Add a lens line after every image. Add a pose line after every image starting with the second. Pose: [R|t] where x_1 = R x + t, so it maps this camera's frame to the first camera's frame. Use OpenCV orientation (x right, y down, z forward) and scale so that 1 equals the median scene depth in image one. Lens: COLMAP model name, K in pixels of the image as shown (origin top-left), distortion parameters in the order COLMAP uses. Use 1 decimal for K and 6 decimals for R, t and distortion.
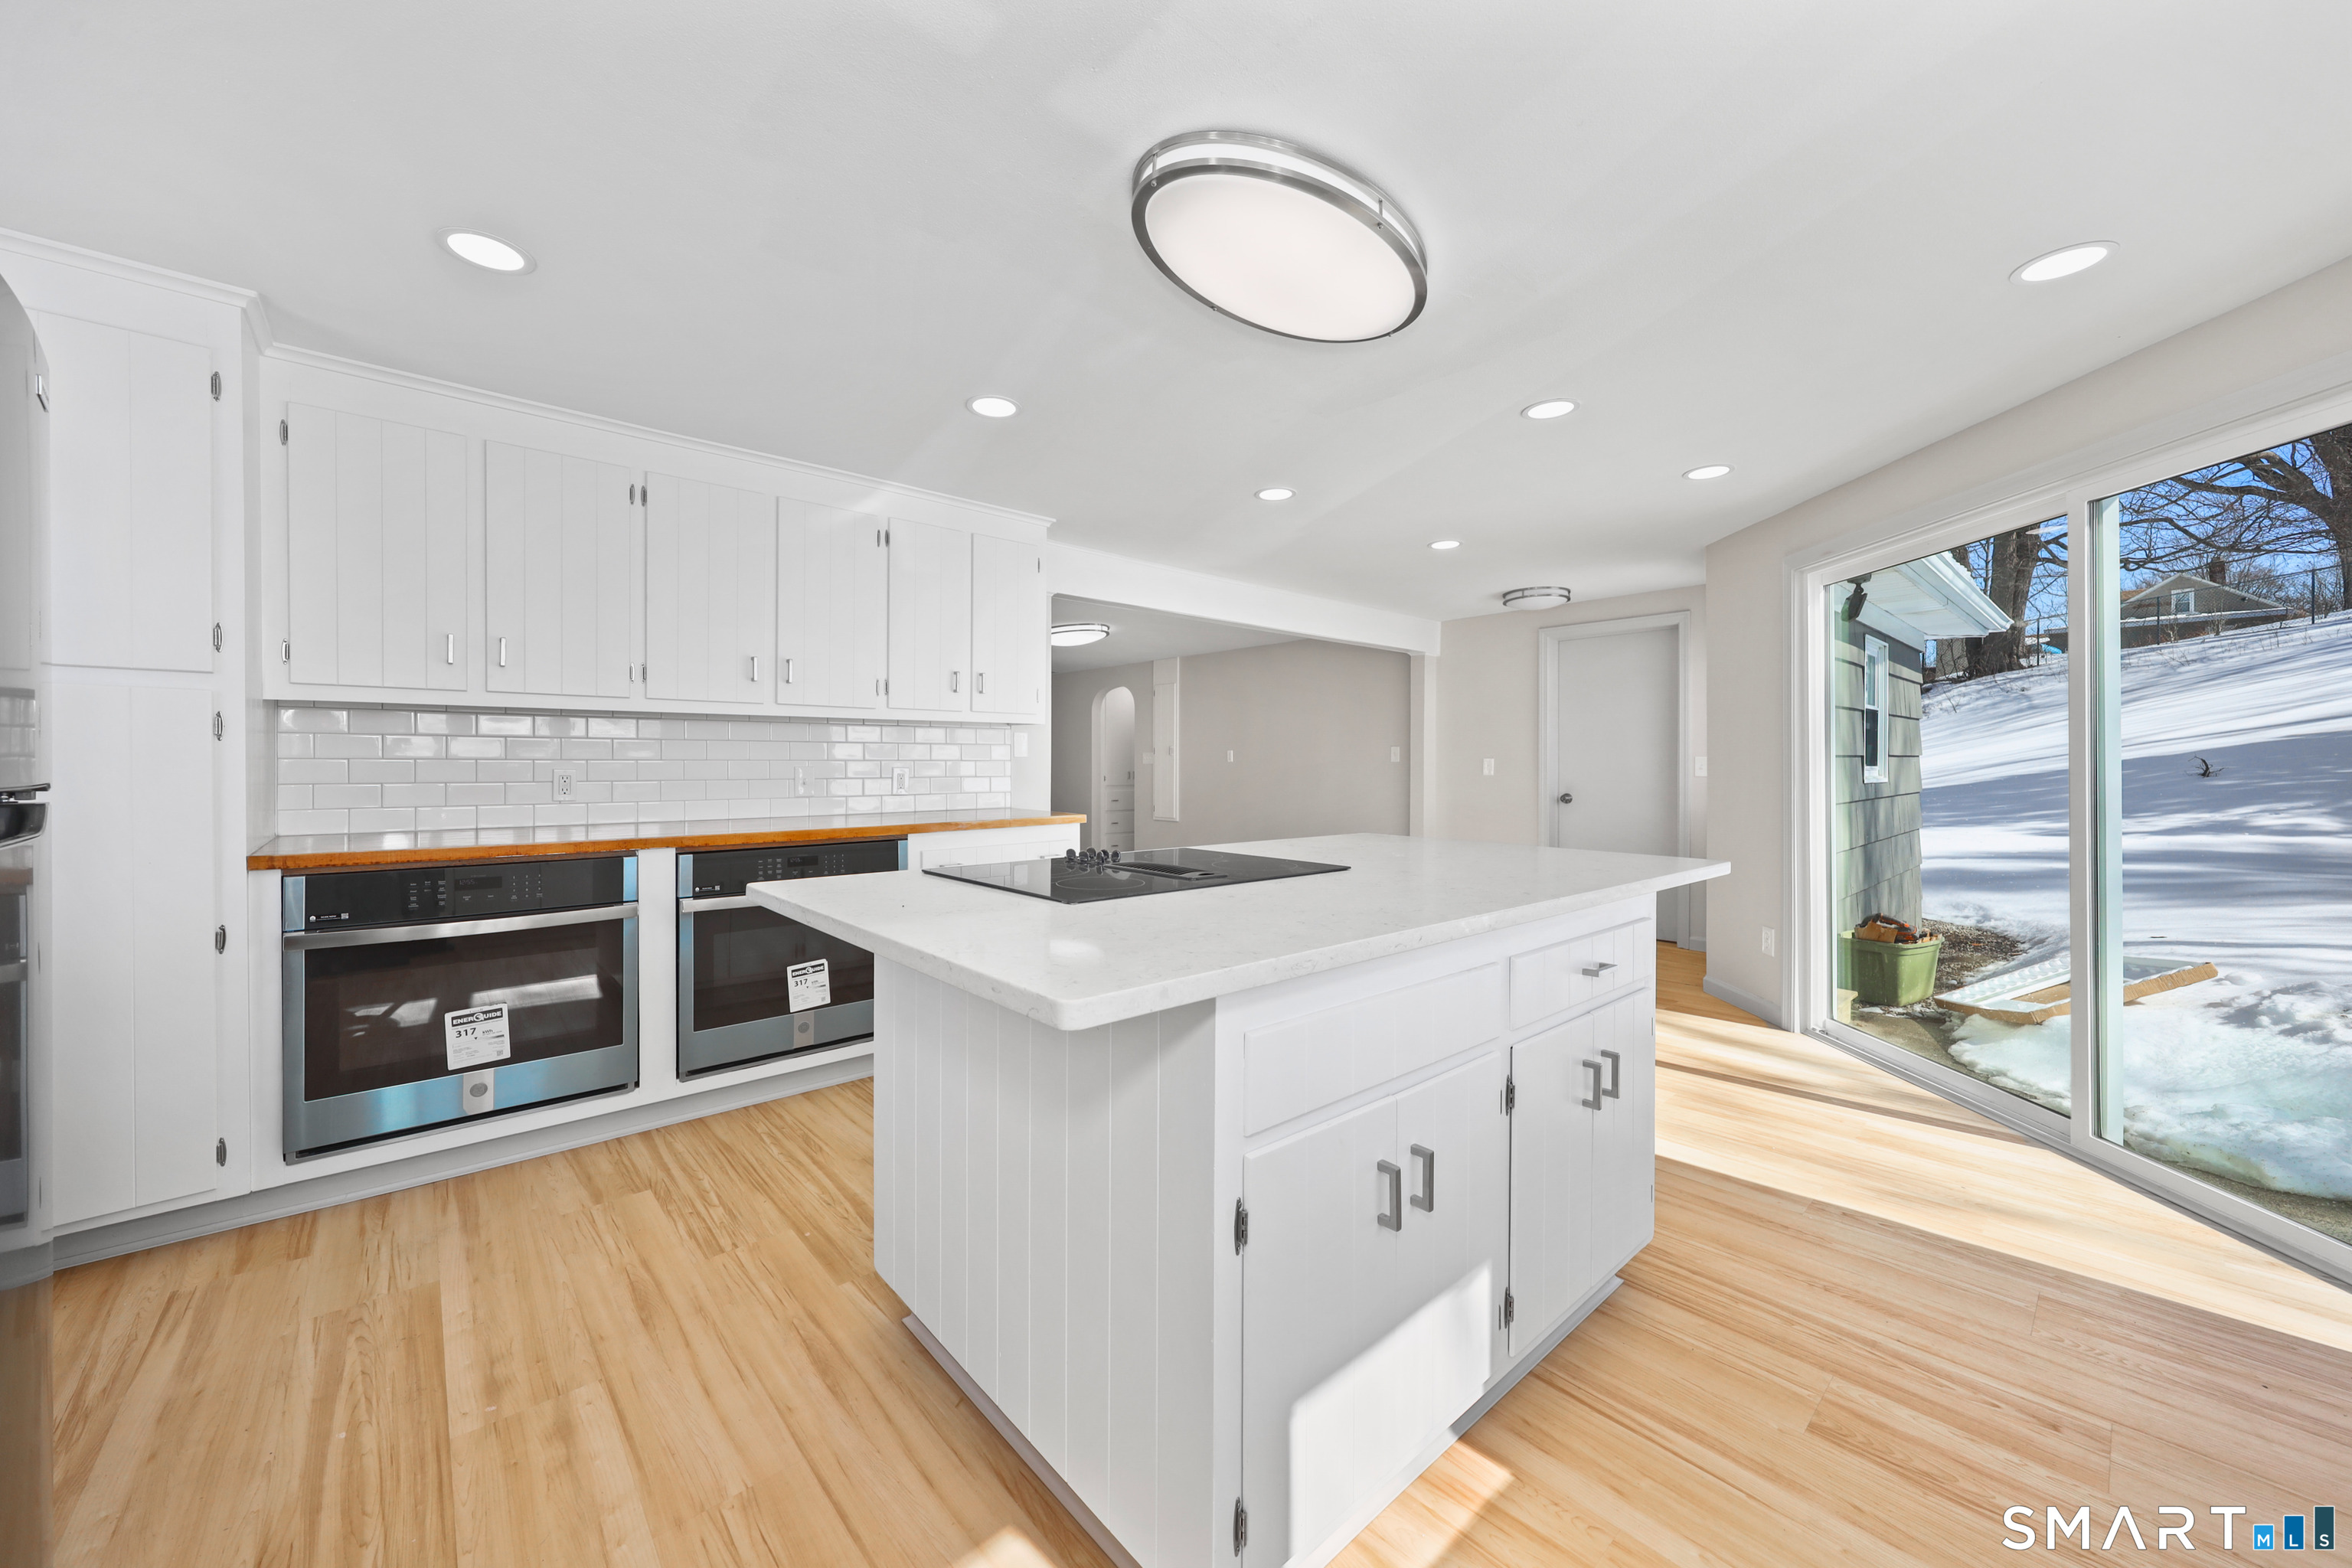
lens RADIAL K [[855.4, 0, 1173.7], [0, 855.4, 778.0], [0, 0, 1]] dist [-0.002074, -0.000295]
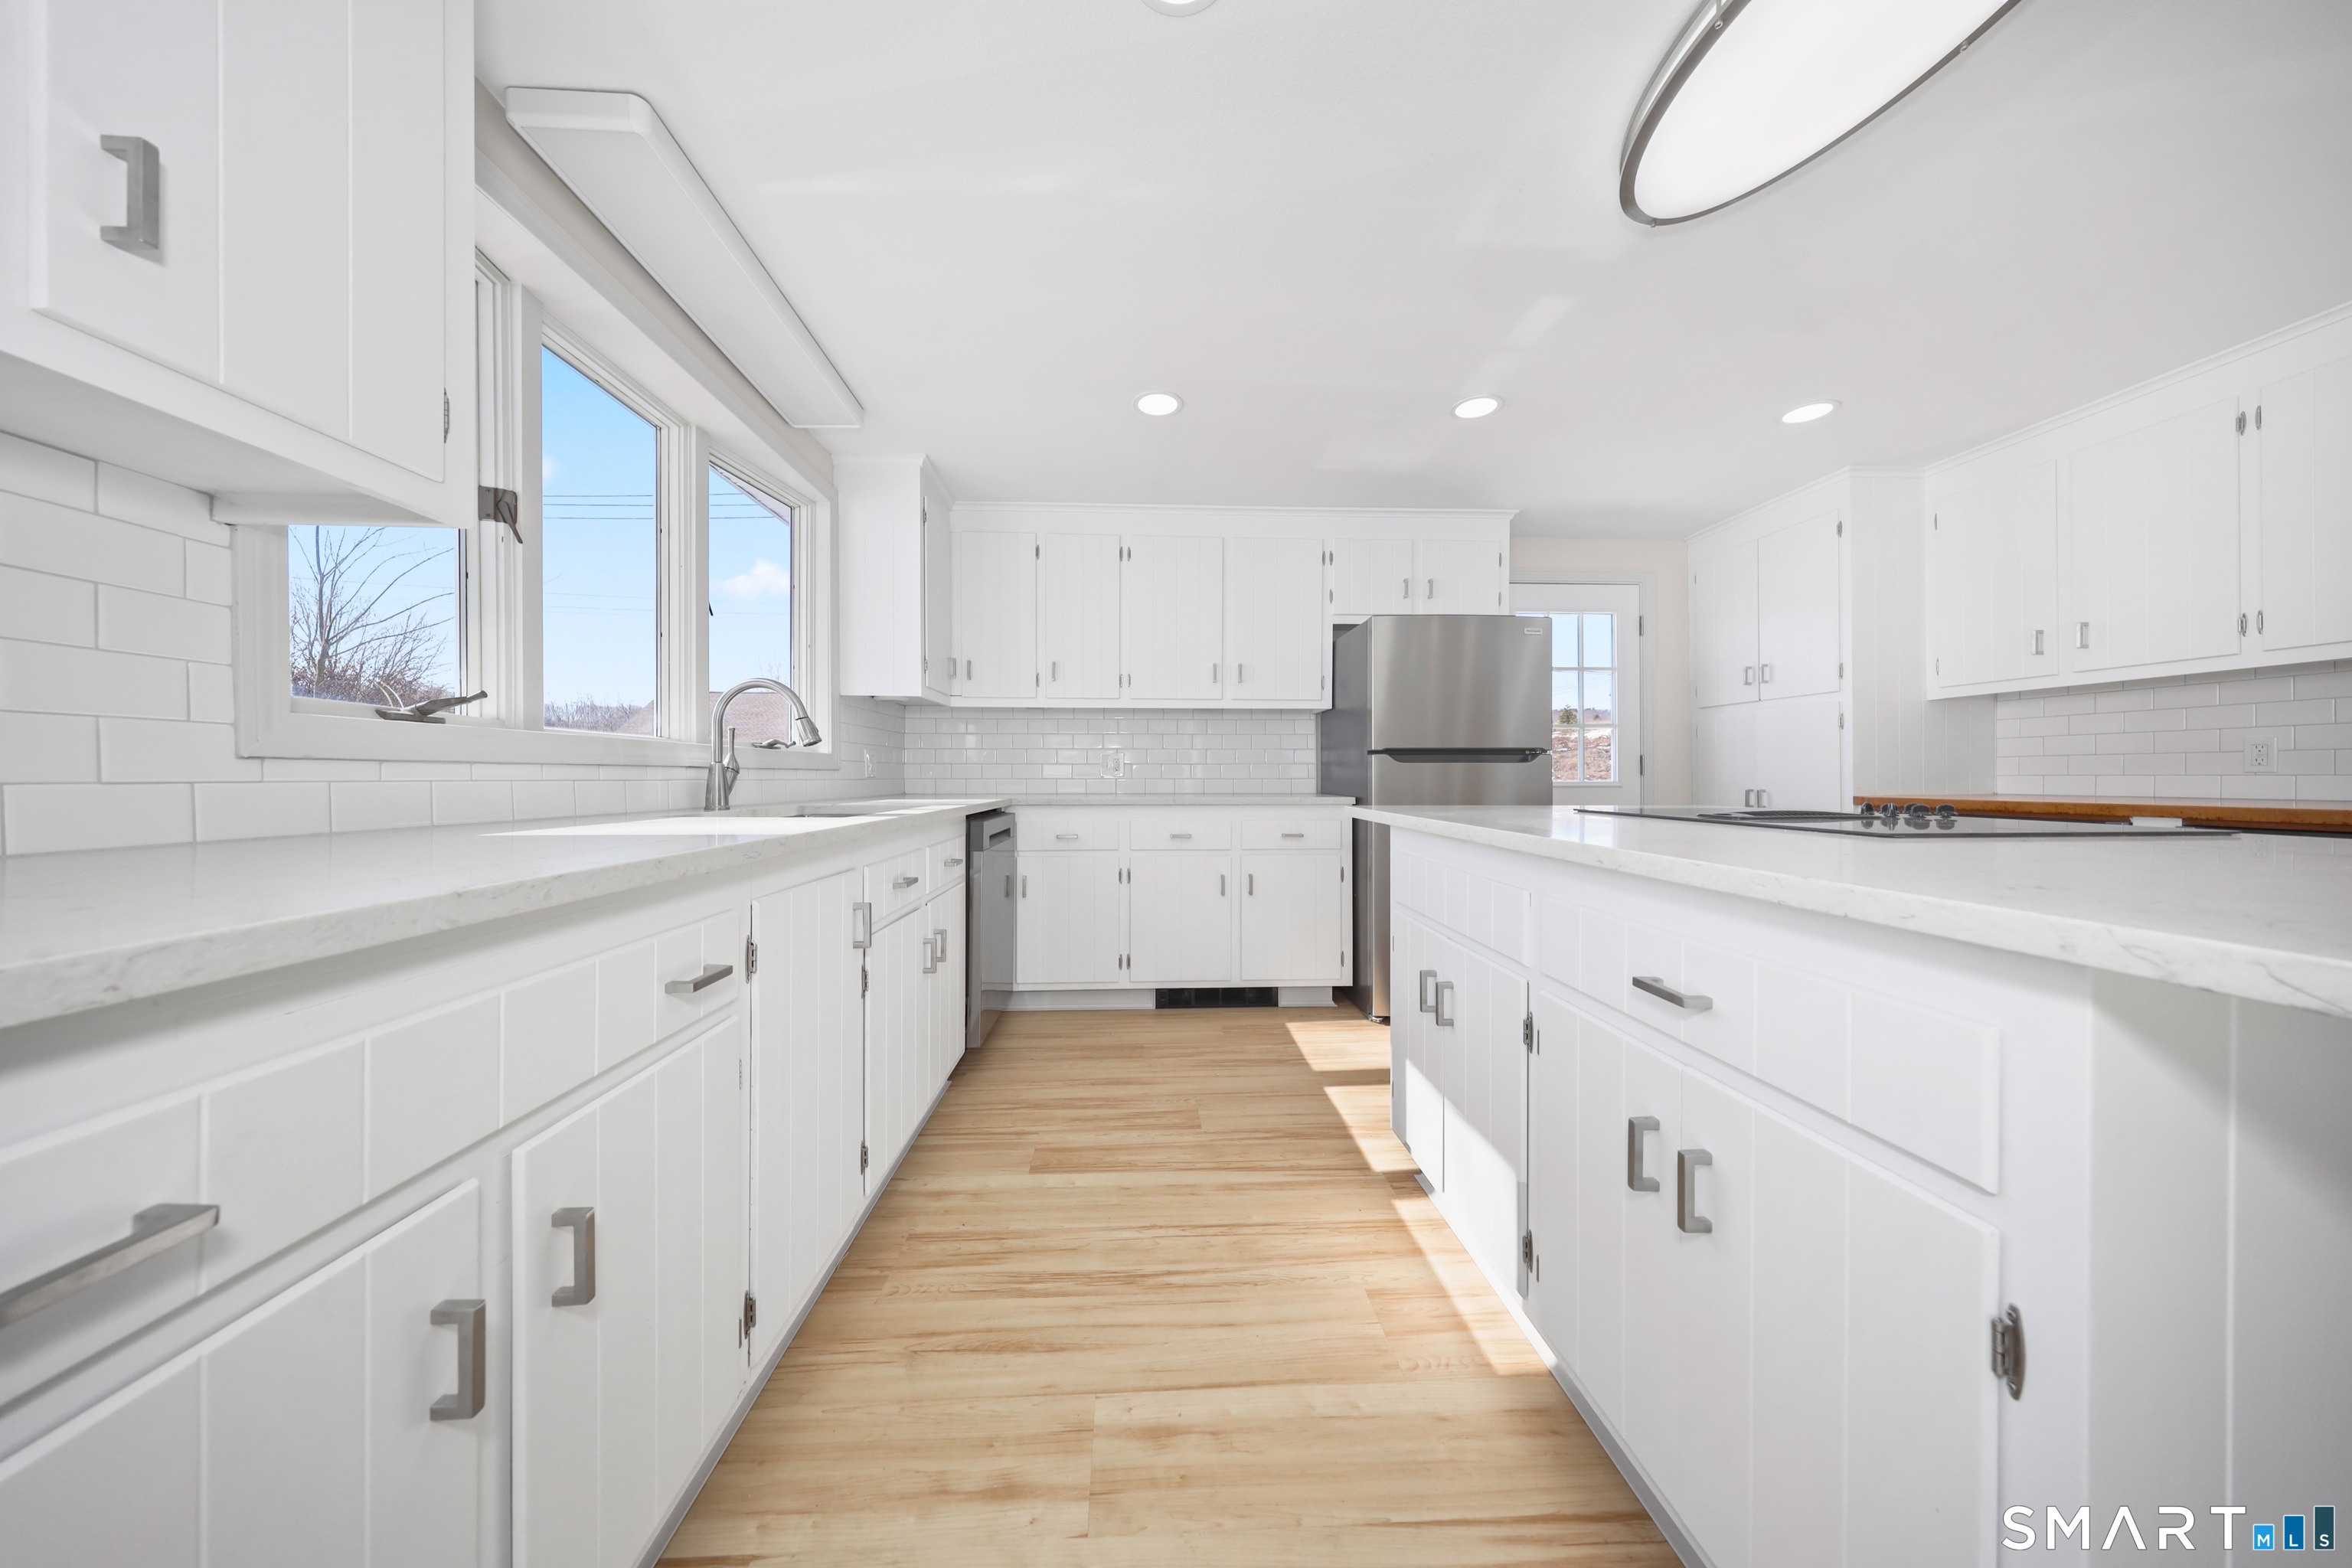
lens RADIAL K [[729.6, 0, 1159.5], [0, 729.6, 777.5], [0, 0, 1]] dist [0.001556, -0.000019]
pose [[-0.630615, -0.001807, -0.776093, 0.727771], [-0.013903, 0.999863, 0.008969, 0.047362], [0.775971, 0.016446, -0.630554, 0.665279]]
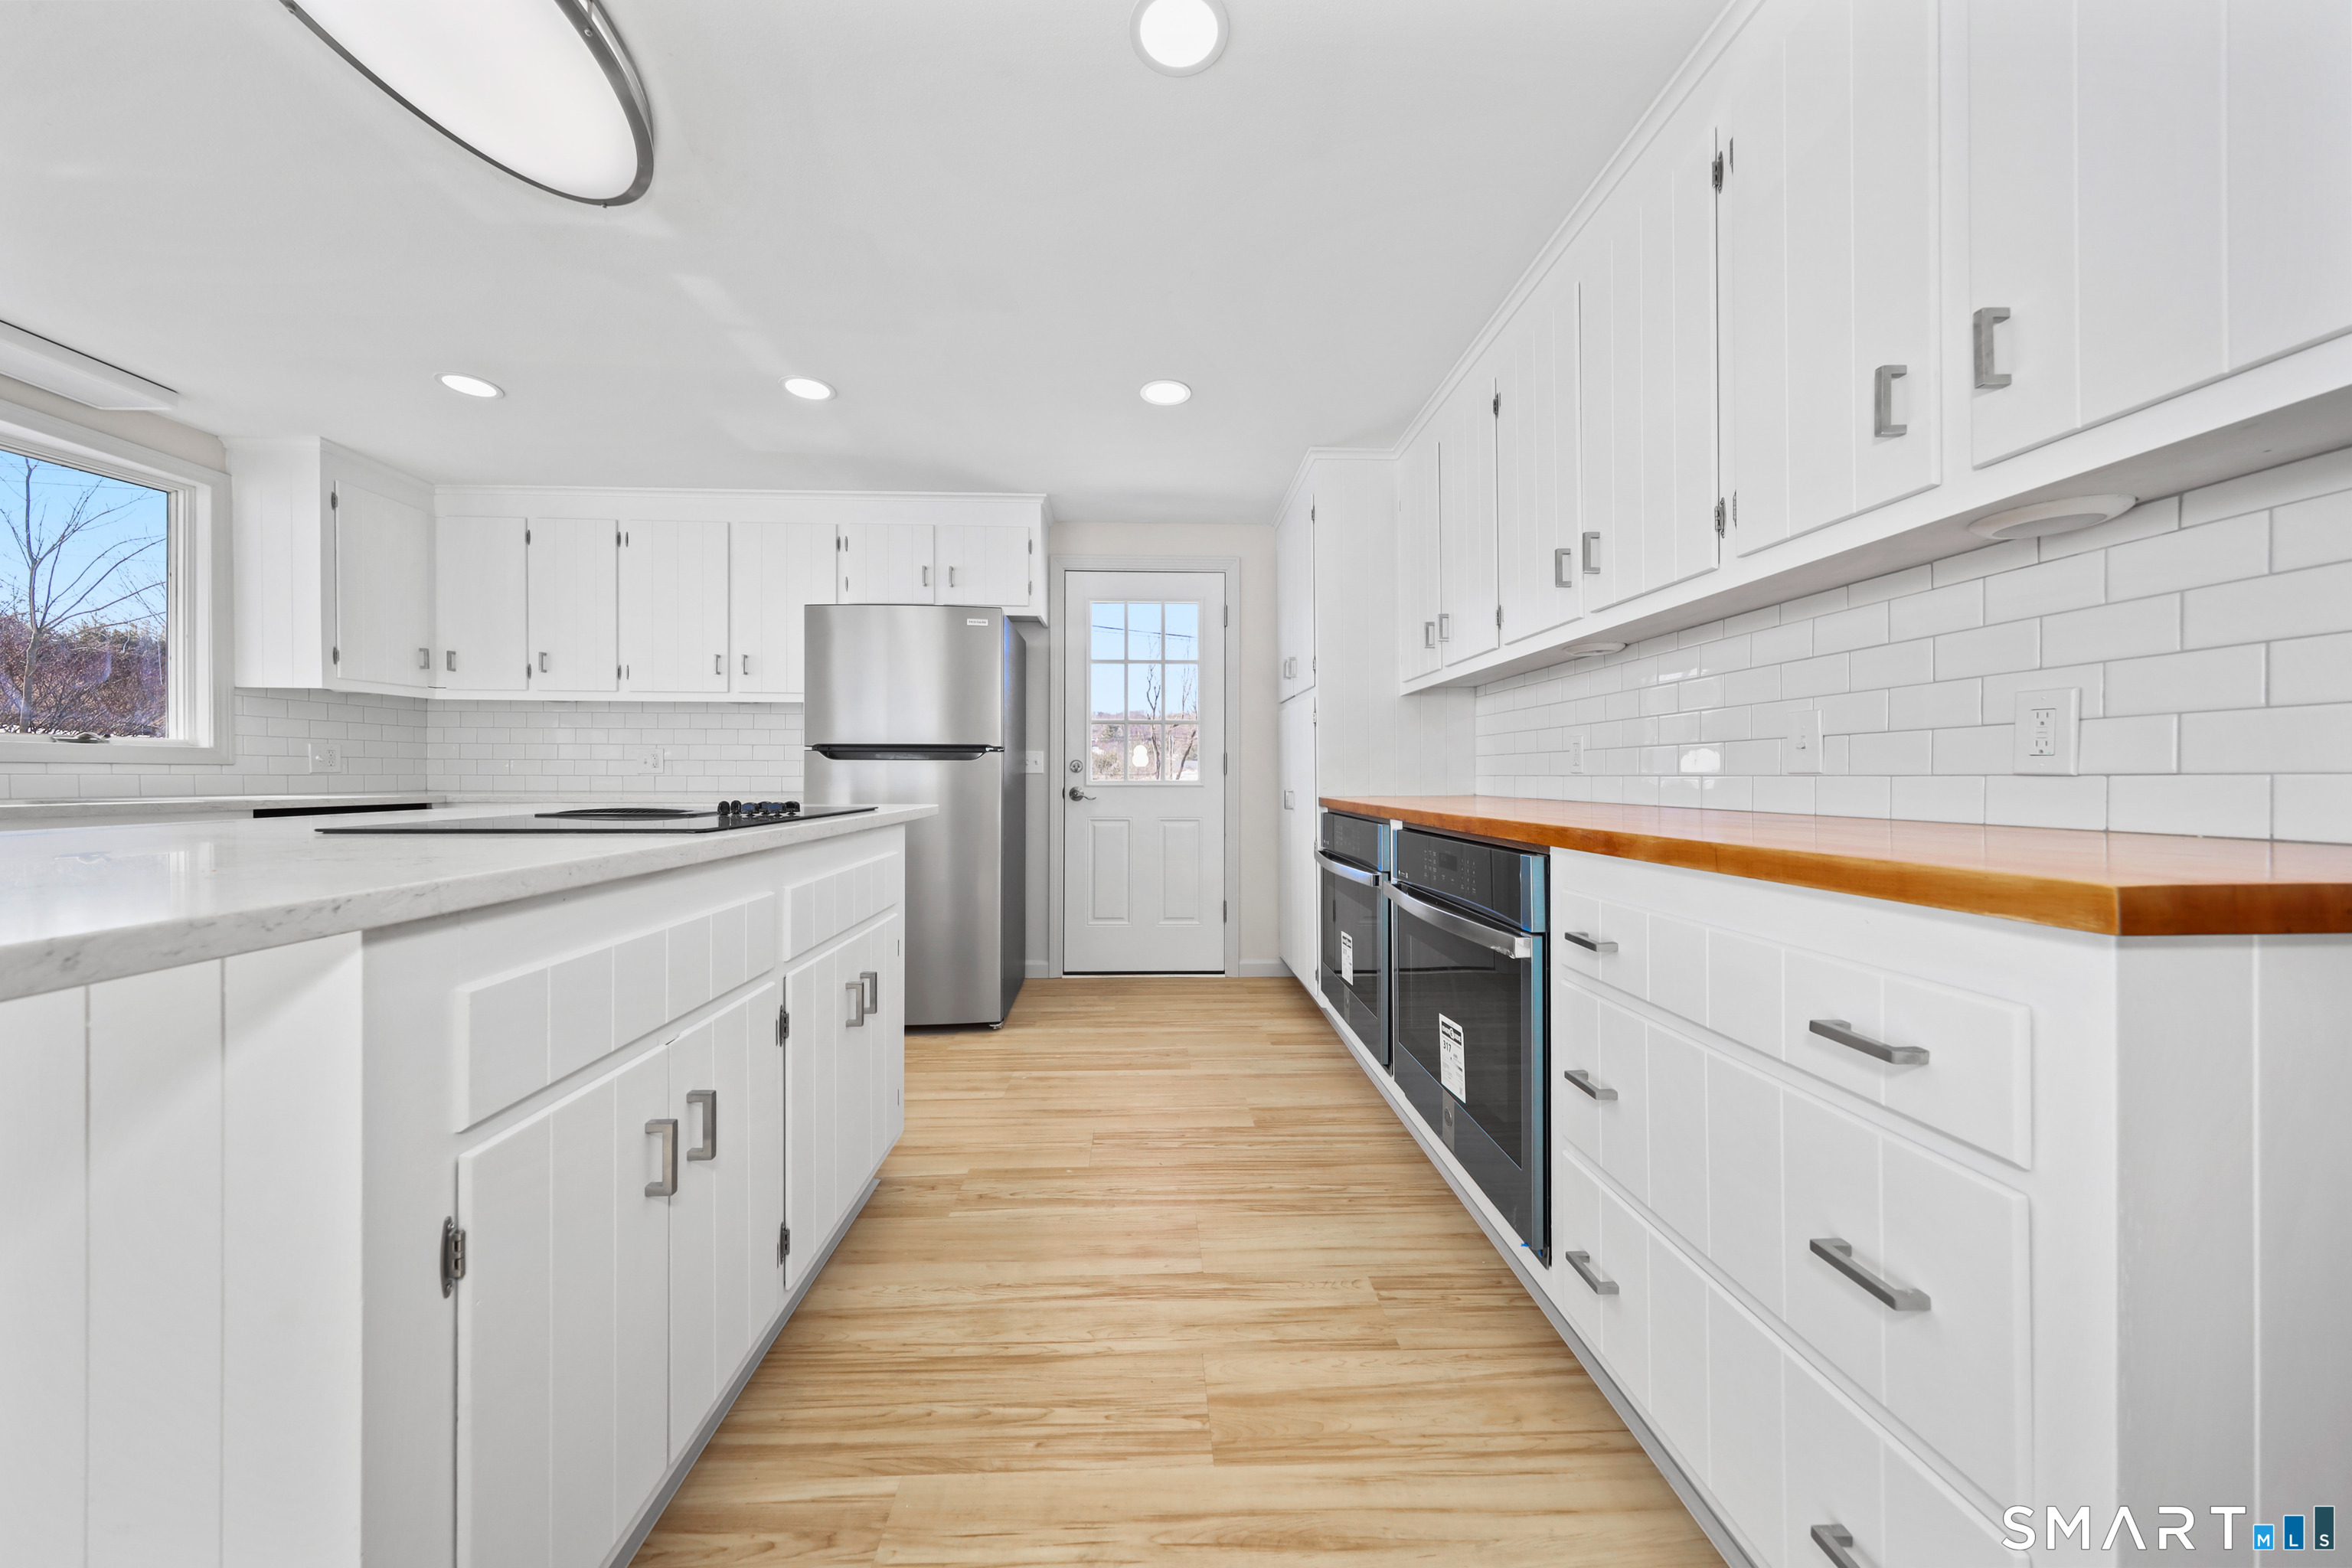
lens RADIAL K [[785.5, 0, 1163.6], [0, 785.5, 778.7], [0, 0, 1]] dist [0.002106, 0.000078]
pose [[-0.642012, -0.002214, -0.766691, 0.186905], [-0.017687, 0.999772, 0.011924, 0.034837], [0.766491, 0.021216, -0.641905, 1.364167]]
